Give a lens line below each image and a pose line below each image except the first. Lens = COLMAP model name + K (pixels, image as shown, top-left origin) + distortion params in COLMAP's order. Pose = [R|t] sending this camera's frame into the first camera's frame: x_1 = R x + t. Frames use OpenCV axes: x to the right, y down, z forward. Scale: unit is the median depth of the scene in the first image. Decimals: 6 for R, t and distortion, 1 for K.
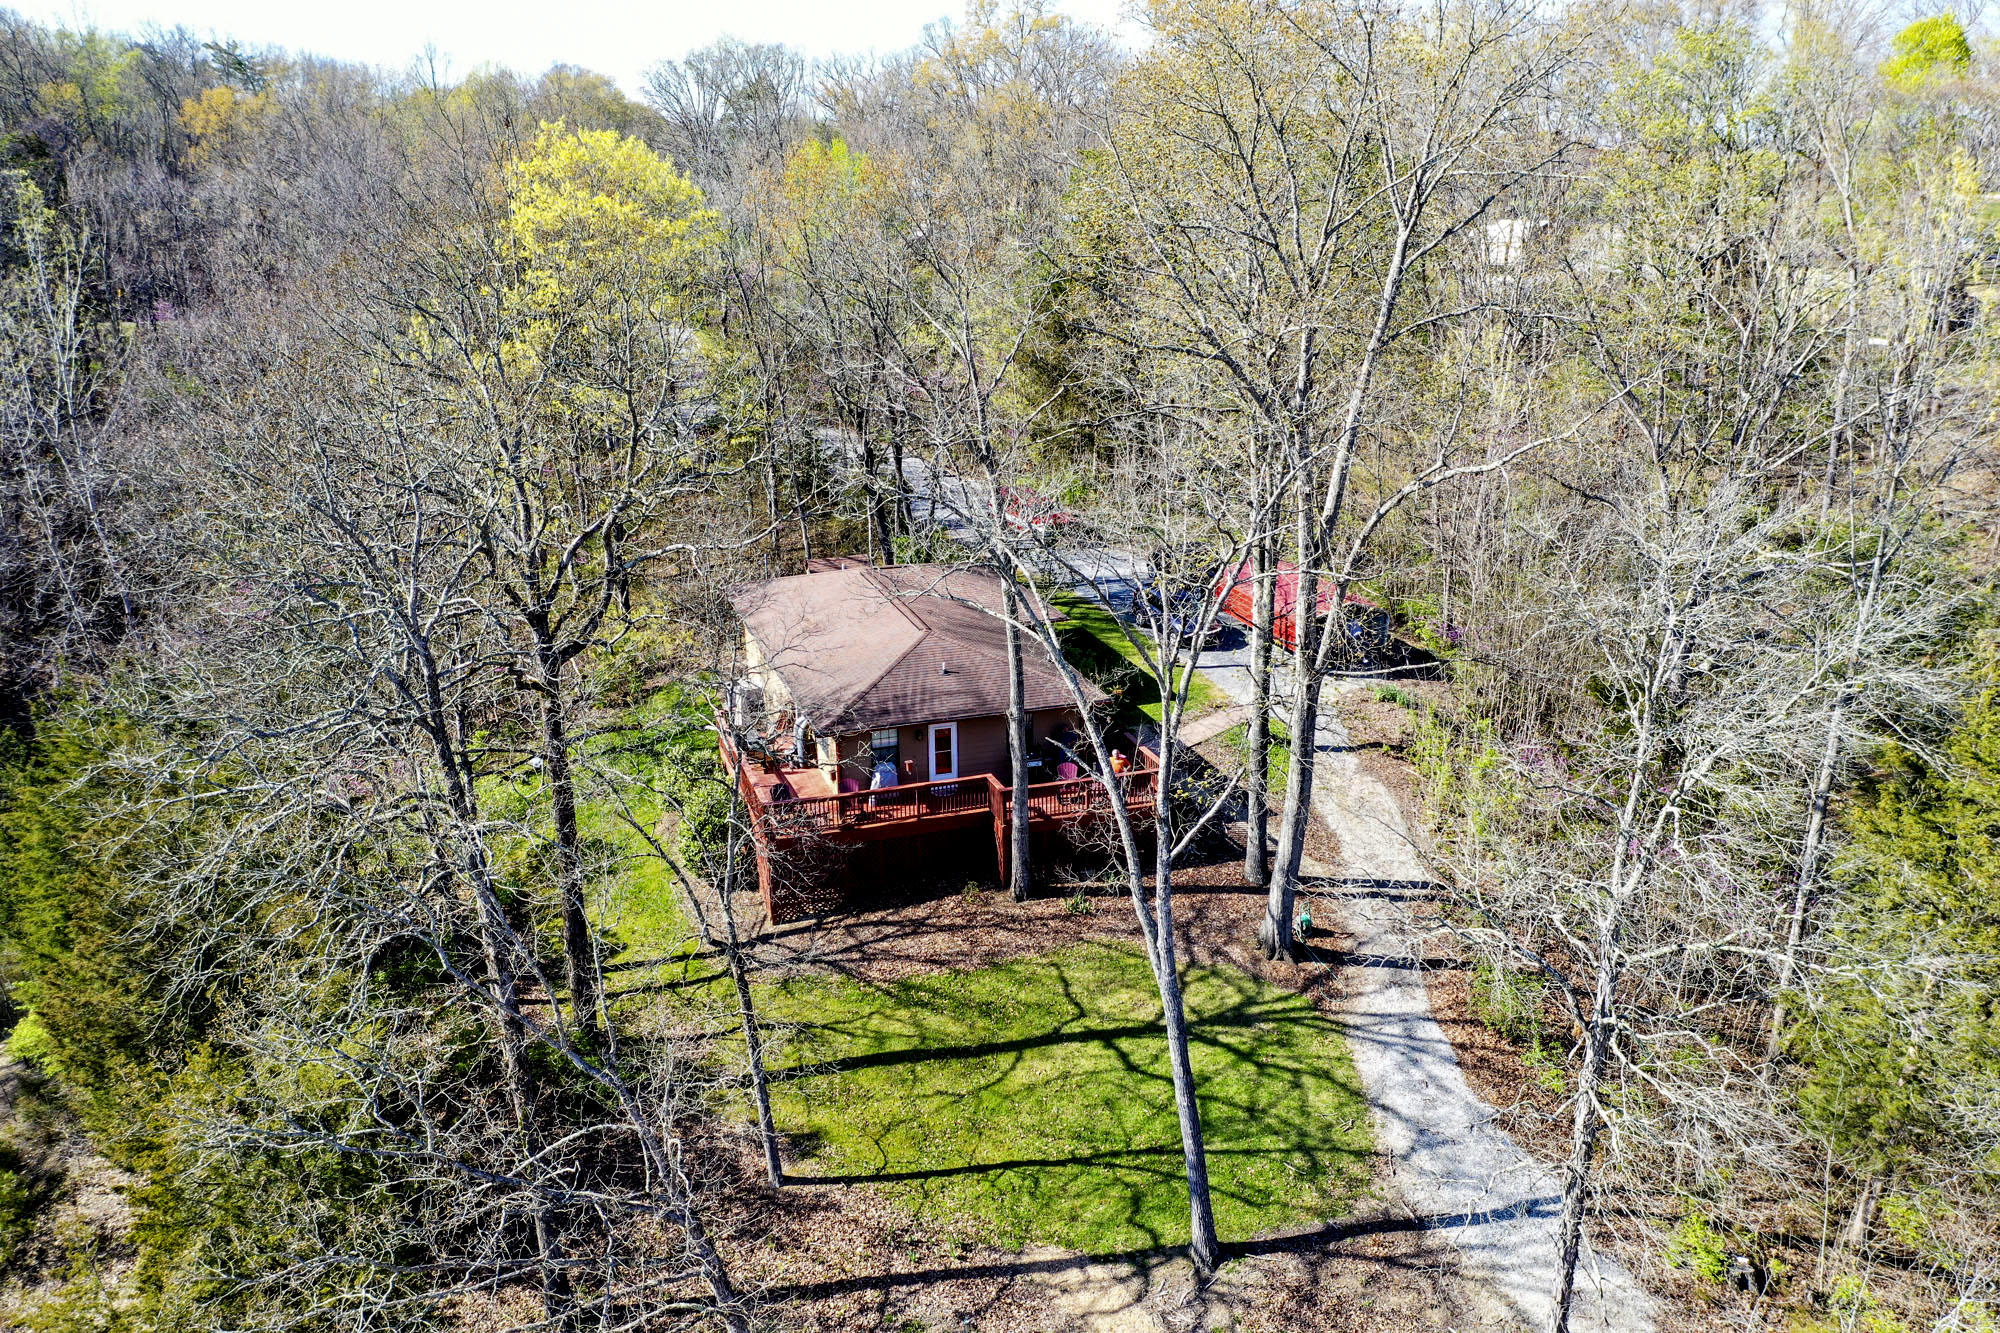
lens RADIAL K [[1594.0, 0, 1000.0], [0, 1594.0, 666.5], [0, 0, 1]] dist [-0.024342, -0.000738]
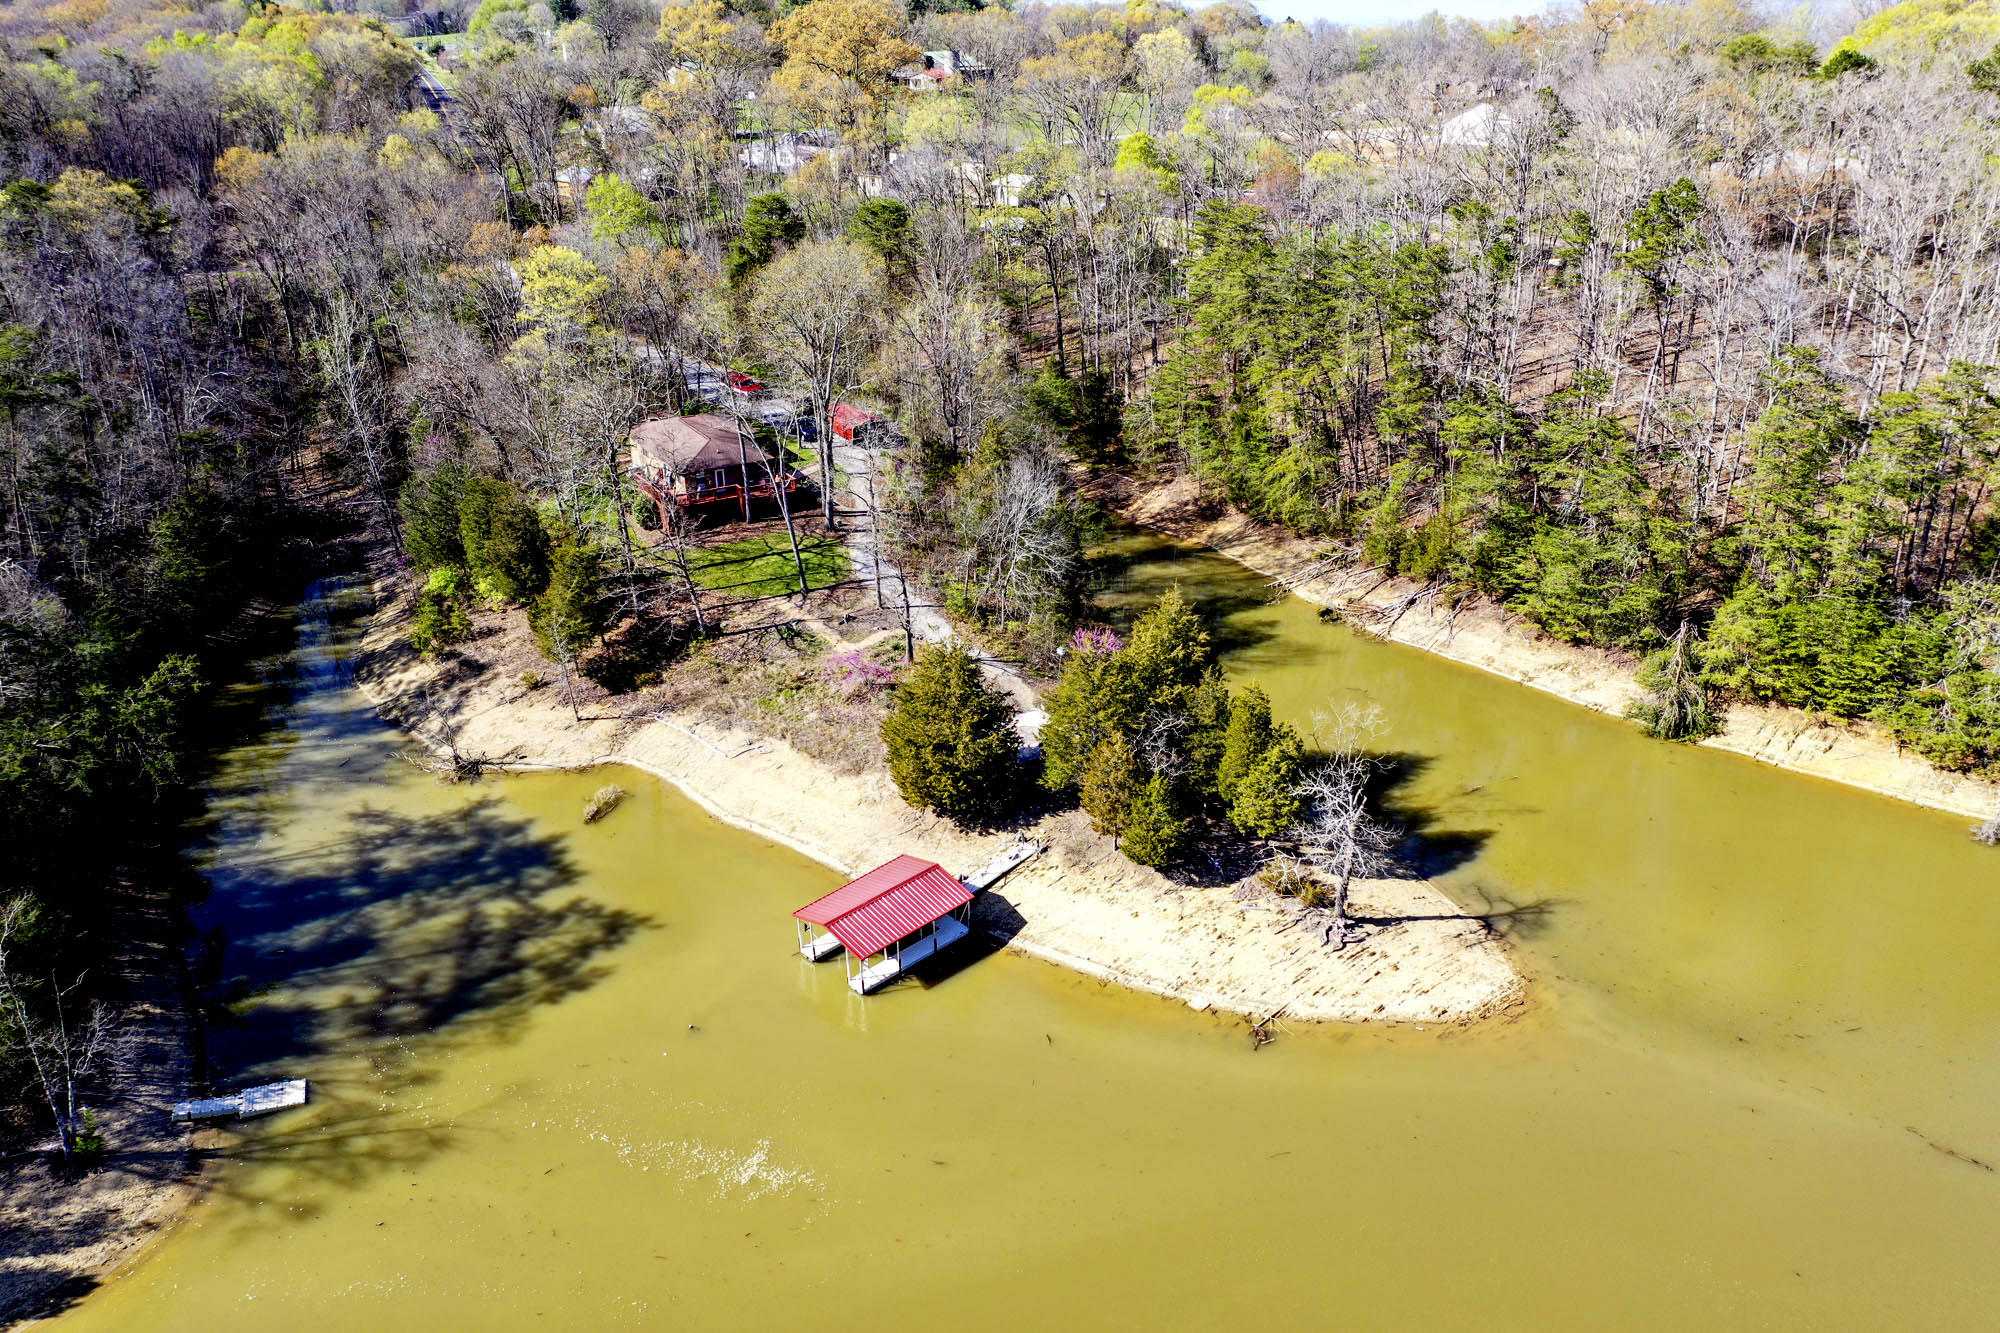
lens RADIAL K [[1594.0, 0, 1000.0], [0, 1594.0, 666.5], [0, 0, 1]] dist [-0.024342, -0.000738]
pose [[0.981545, -0.091335, 0.168008, -0.060394], [0.070381, 0.989440, 0.126710, 0.067426], [-0.177806, -0.112547, 0.977608, -2.309398]]
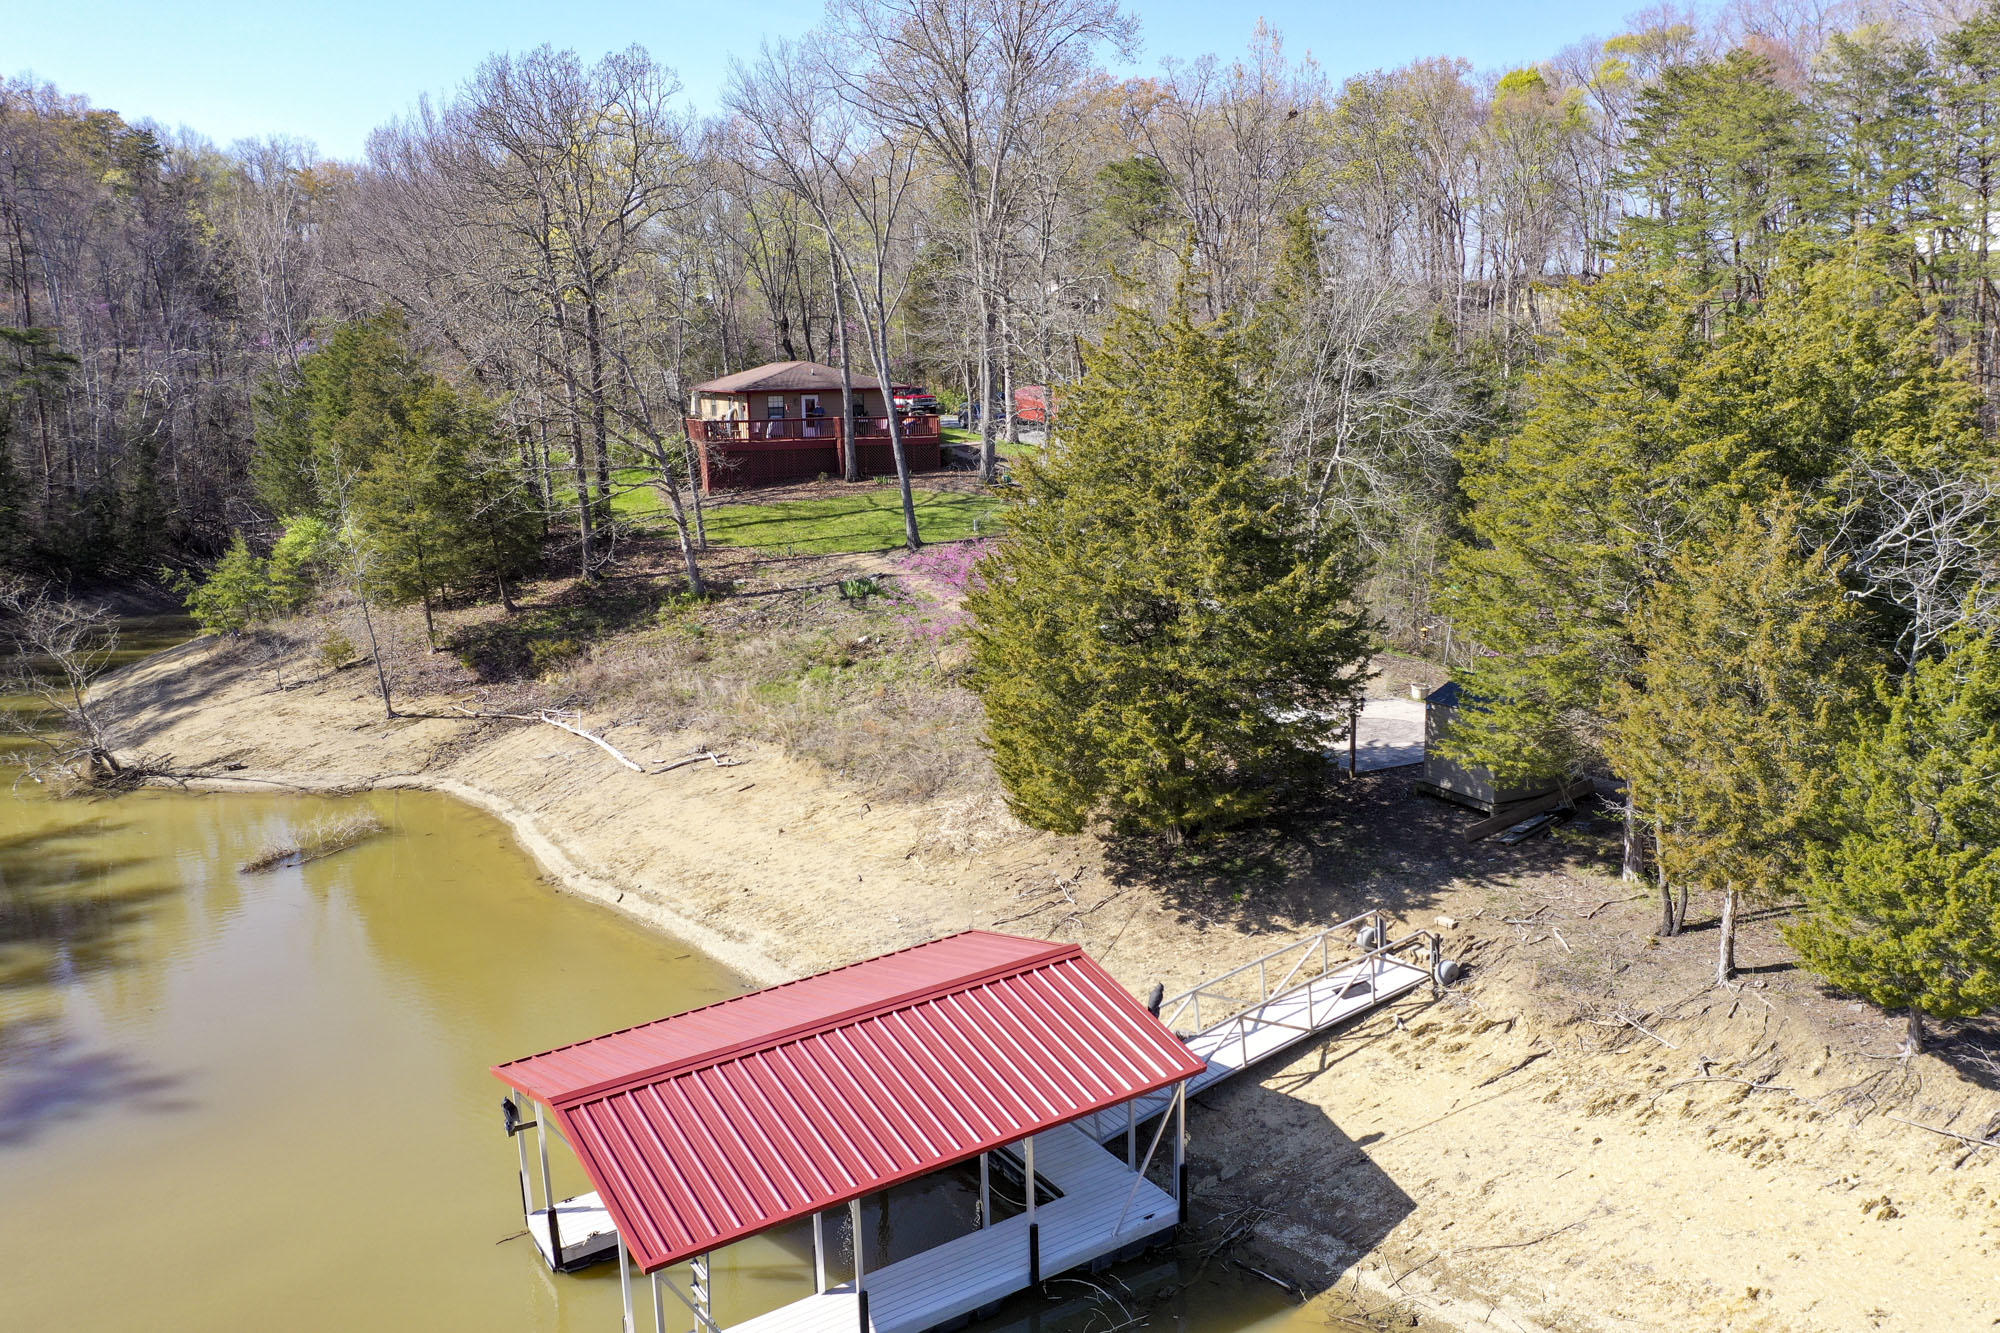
lens RADIAL K [[1594.0, 0, 1000.0], [0, 1594.0, 666.5], [0, 0, 1]] dist [-0.024342, -0.000738]
pose [[0.999866, -0.014505, 0.007583, 0.169785], [0.015228, 0.994238, -0.106106, 0.571590], [-0.006001, 0.106207, 0.994326, -0.764400]]
